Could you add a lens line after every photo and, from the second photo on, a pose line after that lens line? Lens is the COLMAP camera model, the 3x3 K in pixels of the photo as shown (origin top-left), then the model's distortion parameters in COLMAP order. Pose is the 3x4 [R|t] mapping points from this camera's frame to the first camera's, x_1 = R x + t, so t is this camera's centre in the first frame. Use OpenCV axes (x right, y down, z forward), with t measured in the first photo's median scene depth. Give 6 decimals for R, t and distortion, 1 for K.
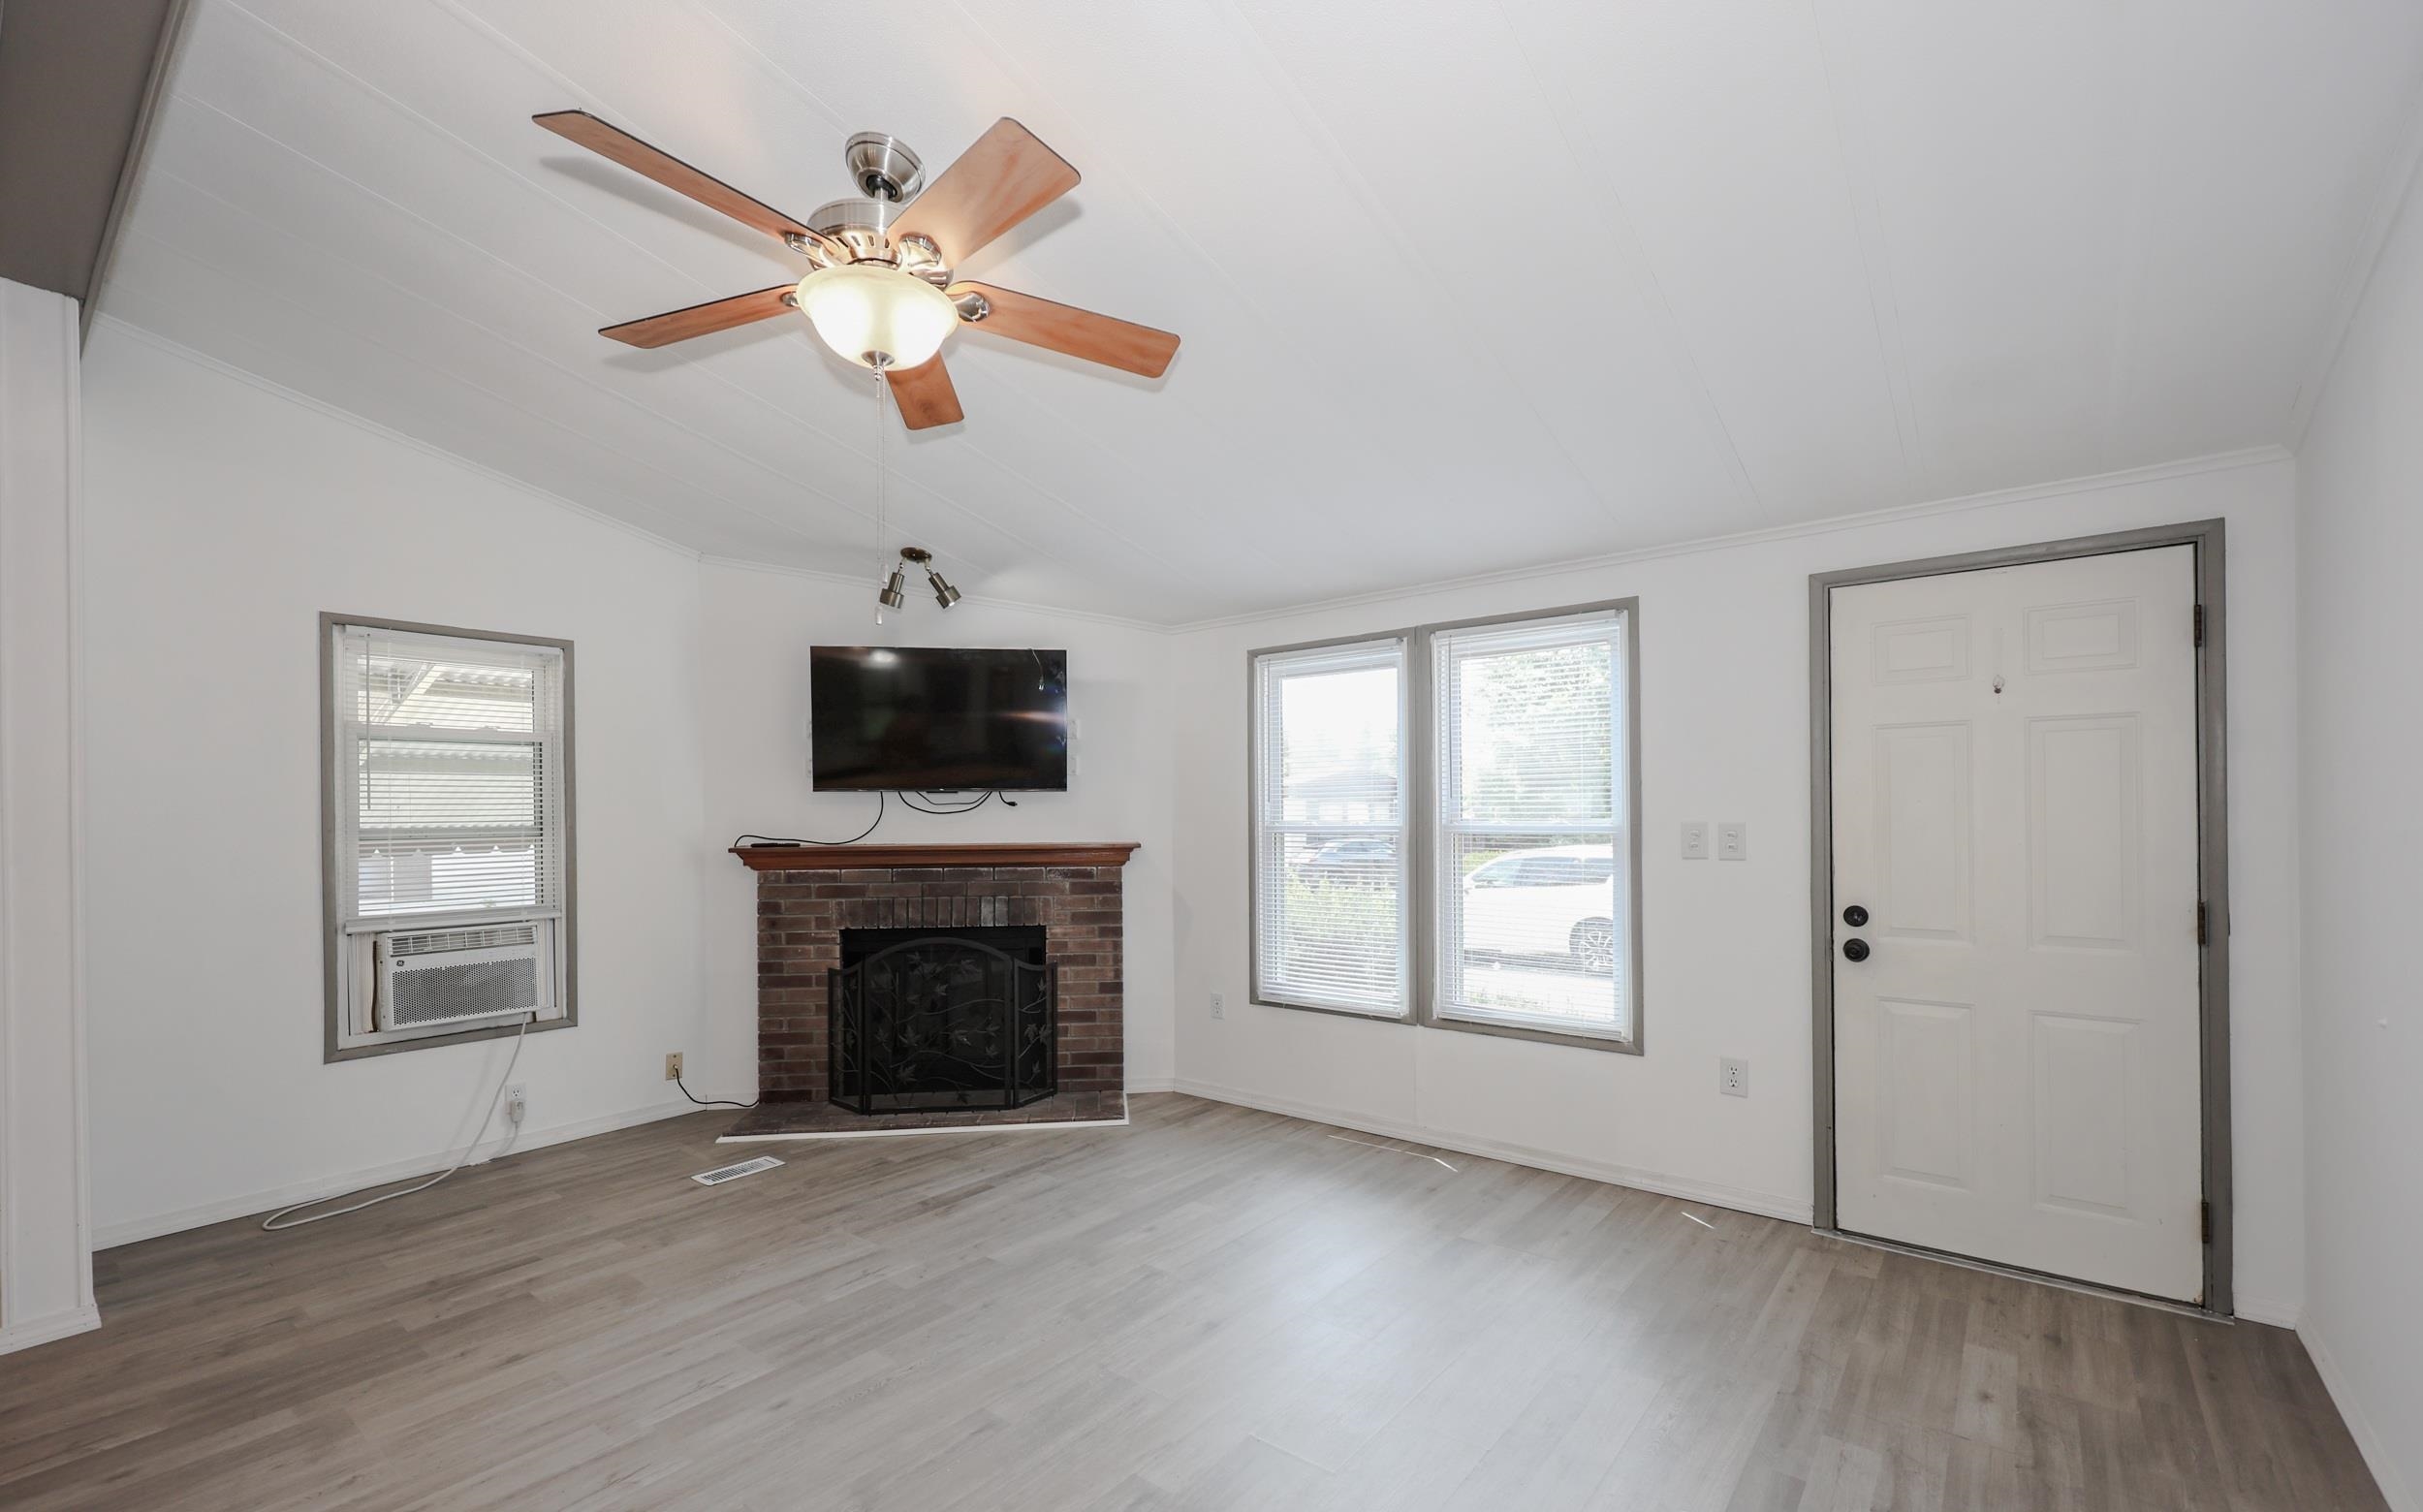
lens RADIAL K [[1016.8, 0, 1206.9], [0, 1016.8, 808.4], [0, 0, 1]] dist [0.000542, 0.000230]
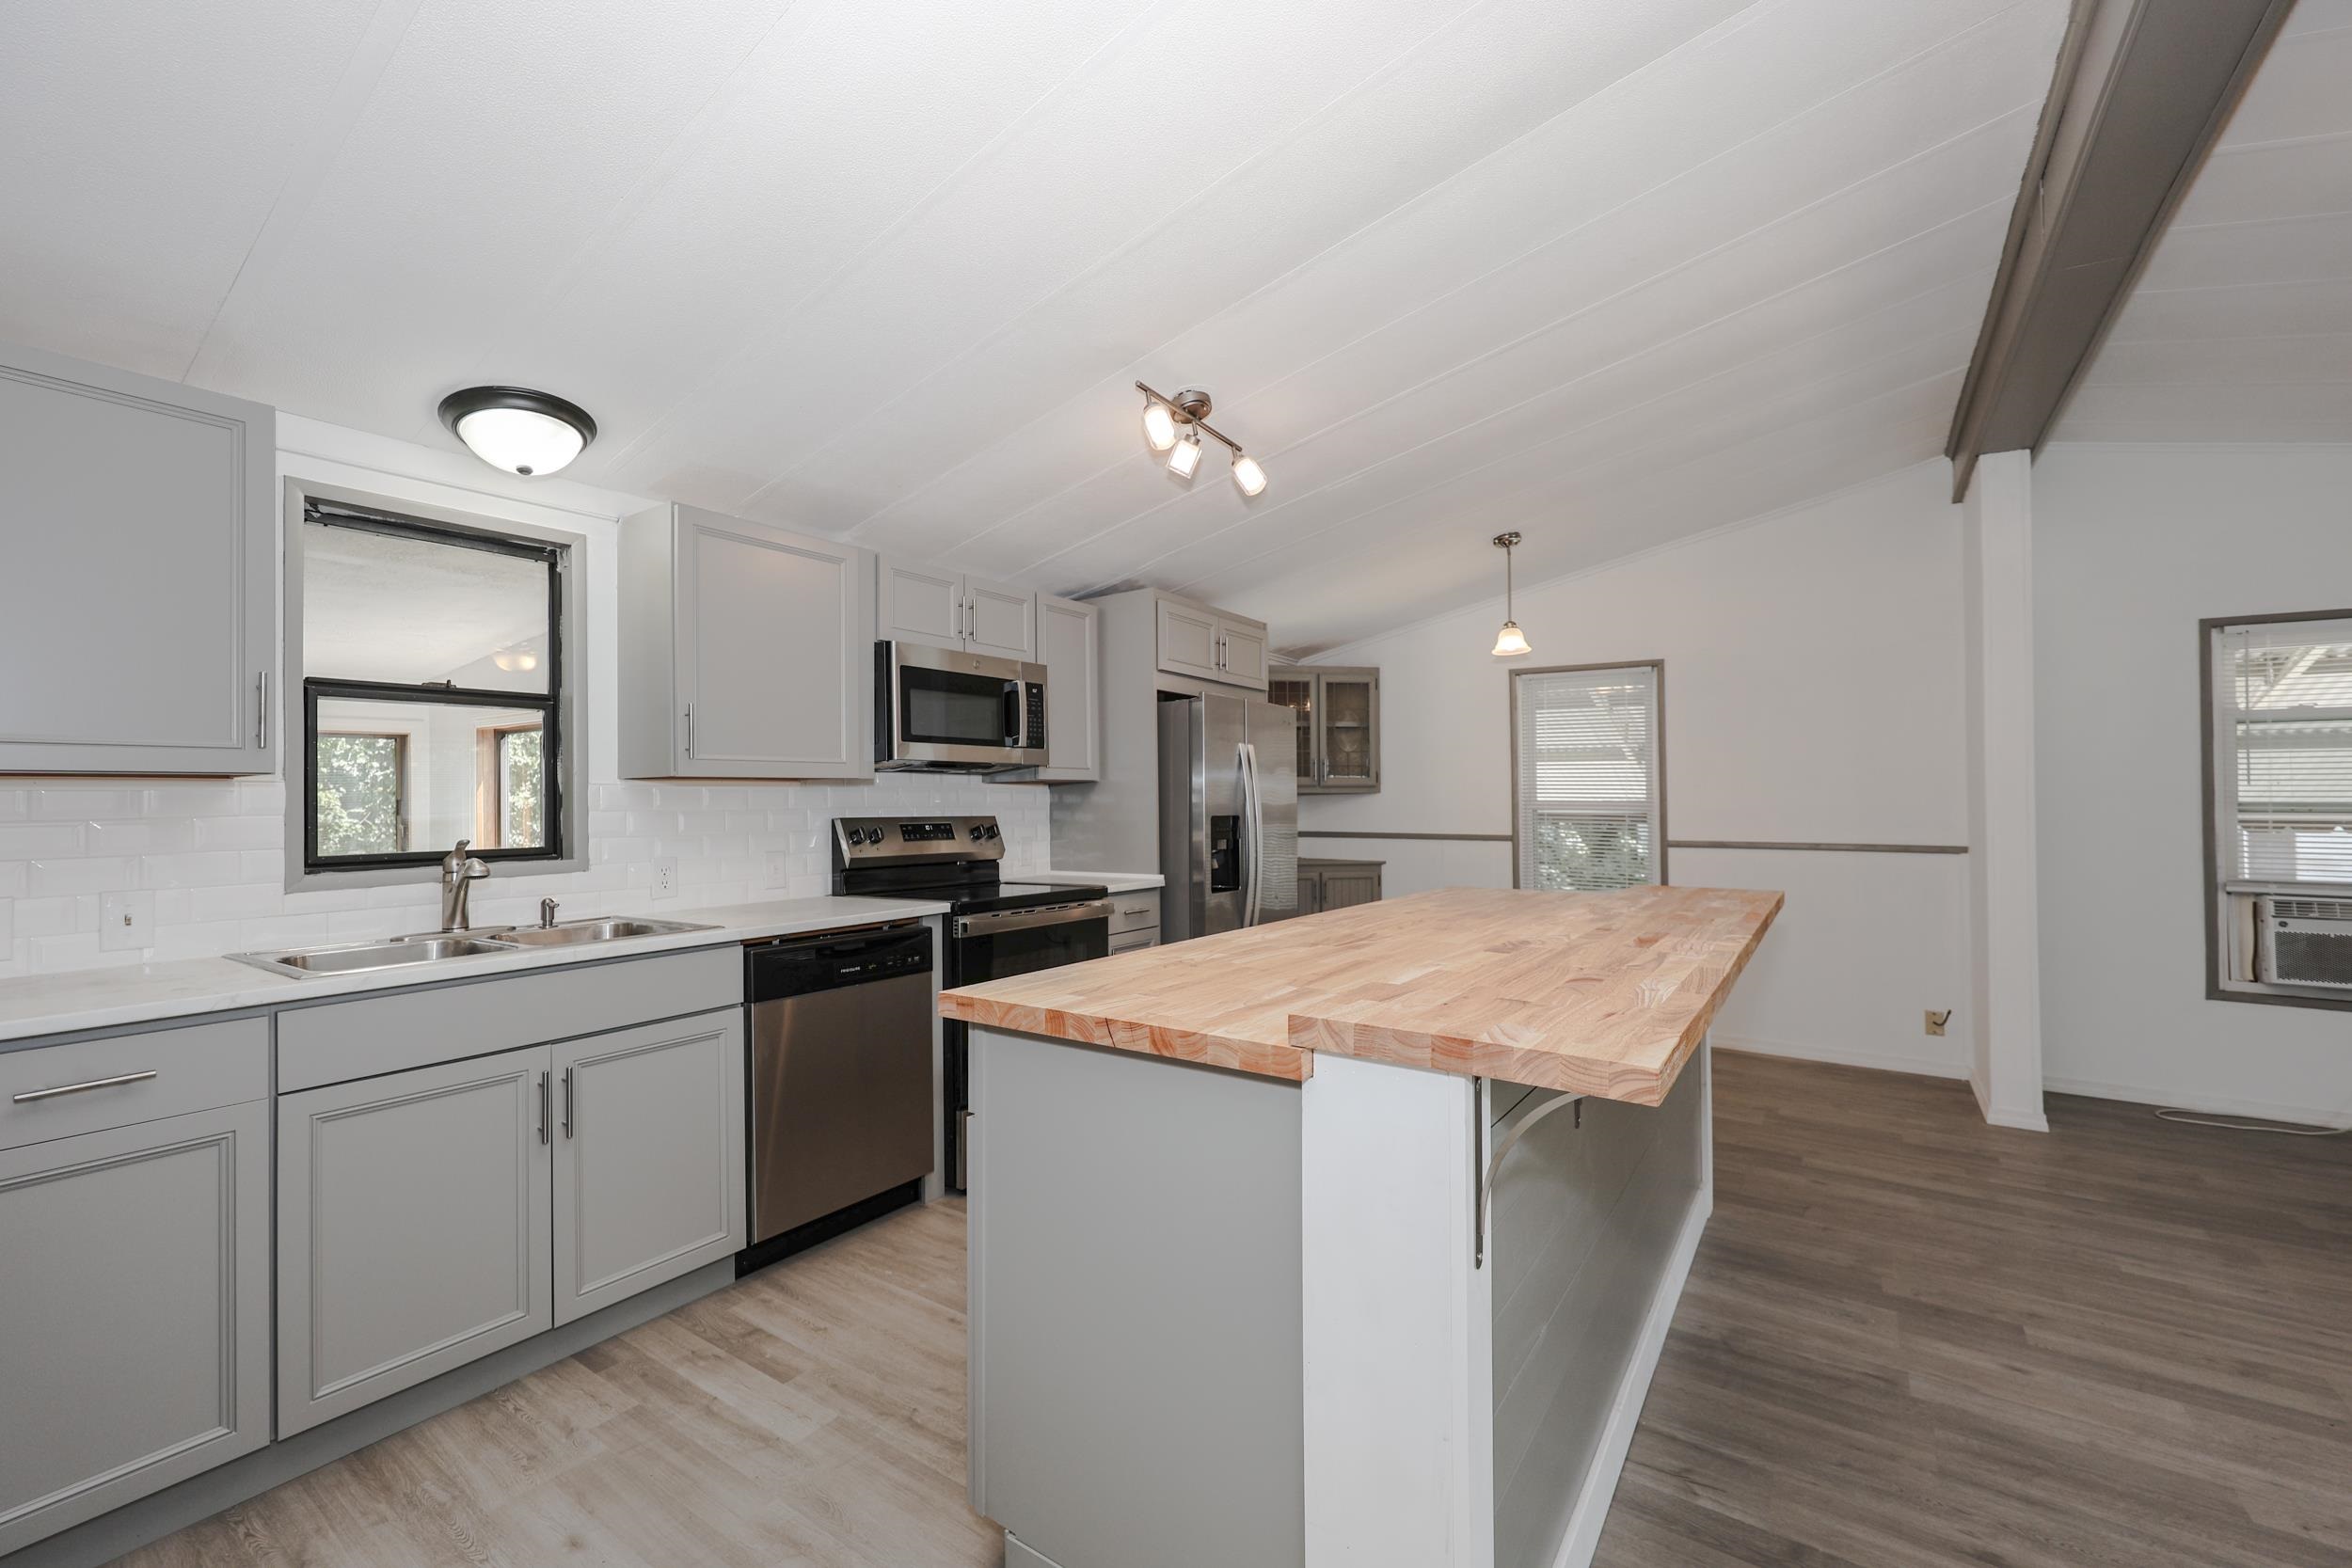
lens RADIAL K [[974.1, 0, 1169.6], [0, 974.1, 789.4], [0, 0, 1]] dist [0.004067, 0.000310]
pose [[0.071444, -0.002331, -0.997442, 0.145946], [0.005997, 0.999980, -0.001908, 0.001170], [0.997427, -0.005846, 0.071457, -0.225512]]
